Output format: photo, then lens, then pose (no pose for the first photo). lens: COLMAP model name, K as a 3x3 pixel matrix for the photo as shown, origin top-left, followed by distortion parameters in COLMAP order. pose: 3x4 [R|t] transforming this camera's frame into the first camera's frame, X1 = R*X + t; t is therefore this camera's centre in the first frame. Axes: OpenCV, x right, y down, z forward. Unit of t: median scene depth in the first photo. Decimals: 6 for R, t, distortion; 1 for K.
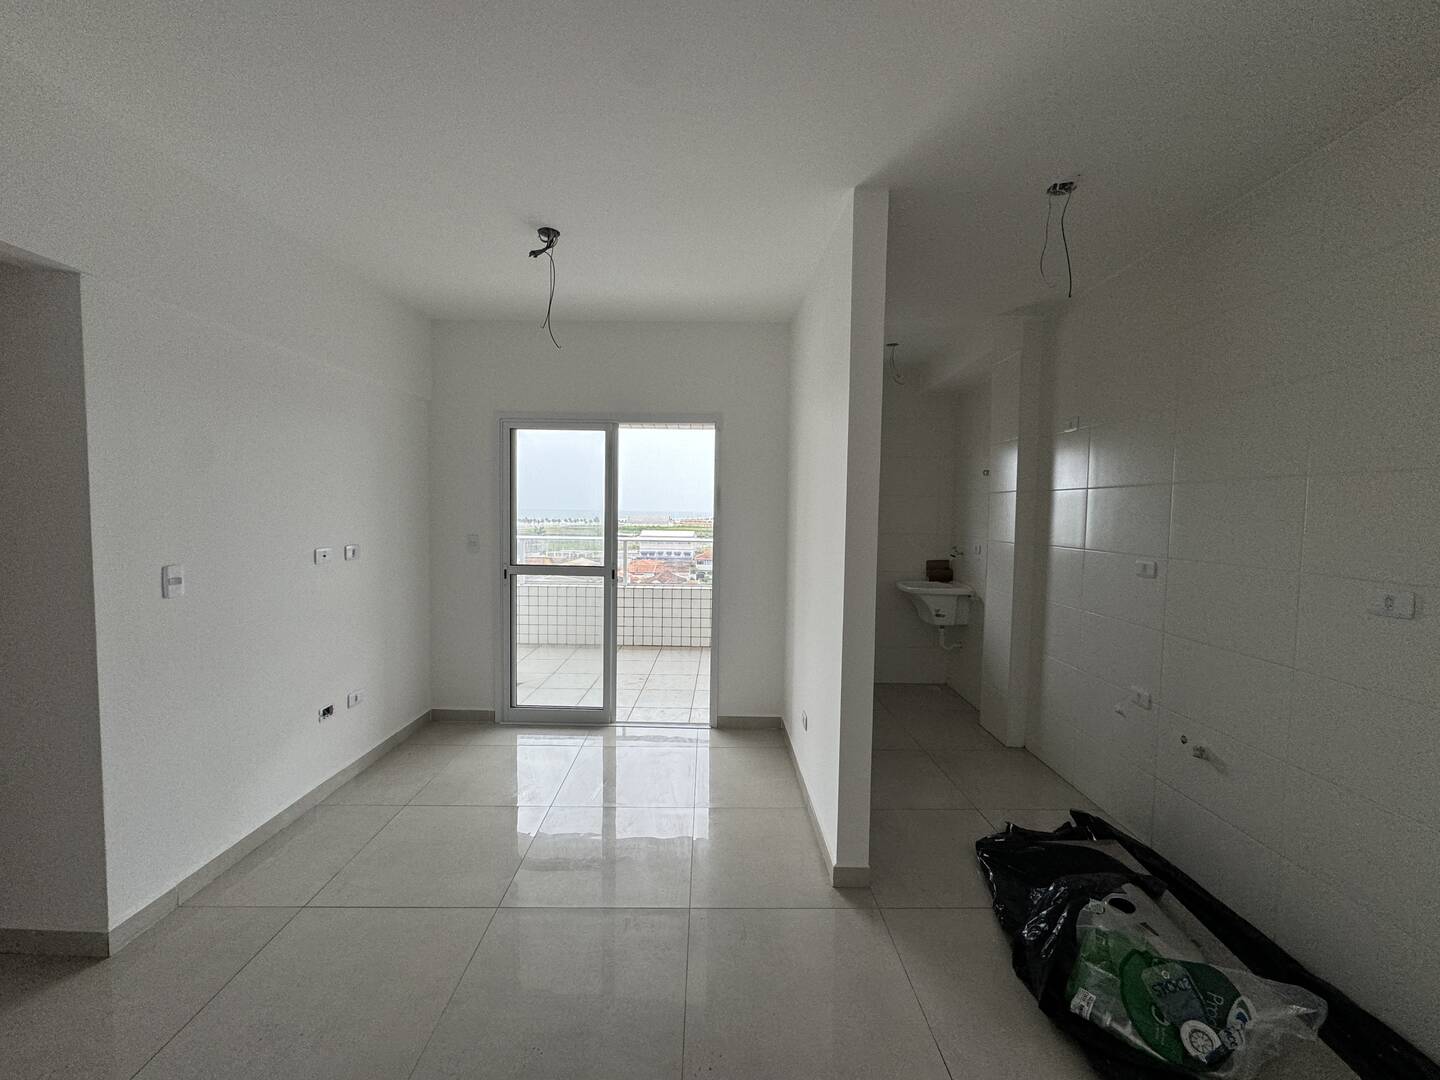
lens RADIAL K [[570.0, 0, 719.8], [0, 570.0, 540.9], [0, 0, 1]] dist [-0.002484, 0.000077]
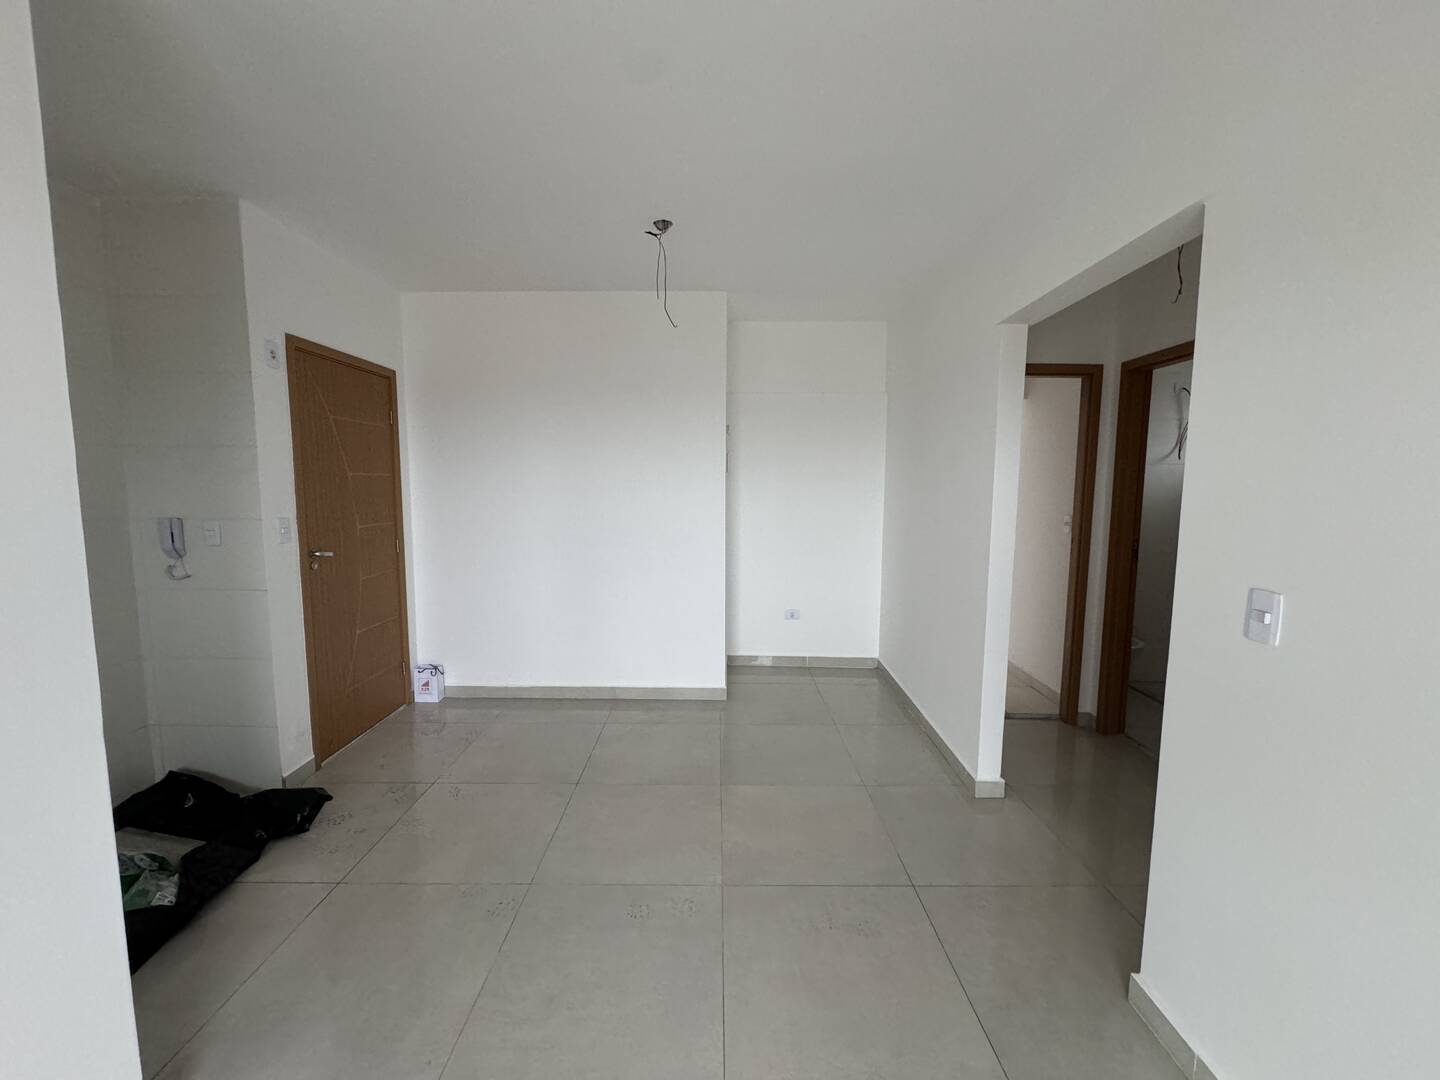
lens RADIAL K [[570.0, 0, 721.2], [0, 570.0, 542.8], [0, 0, 1]] dist [-0.002484, 0.000077]
pose [[-0.999768, -0.017106, 0.013090, -0.210992], [-0.014900, 0.988074, 0.153259, -0.040462], [-0.015556, 0.153028, -0.988099, 0.870643]]
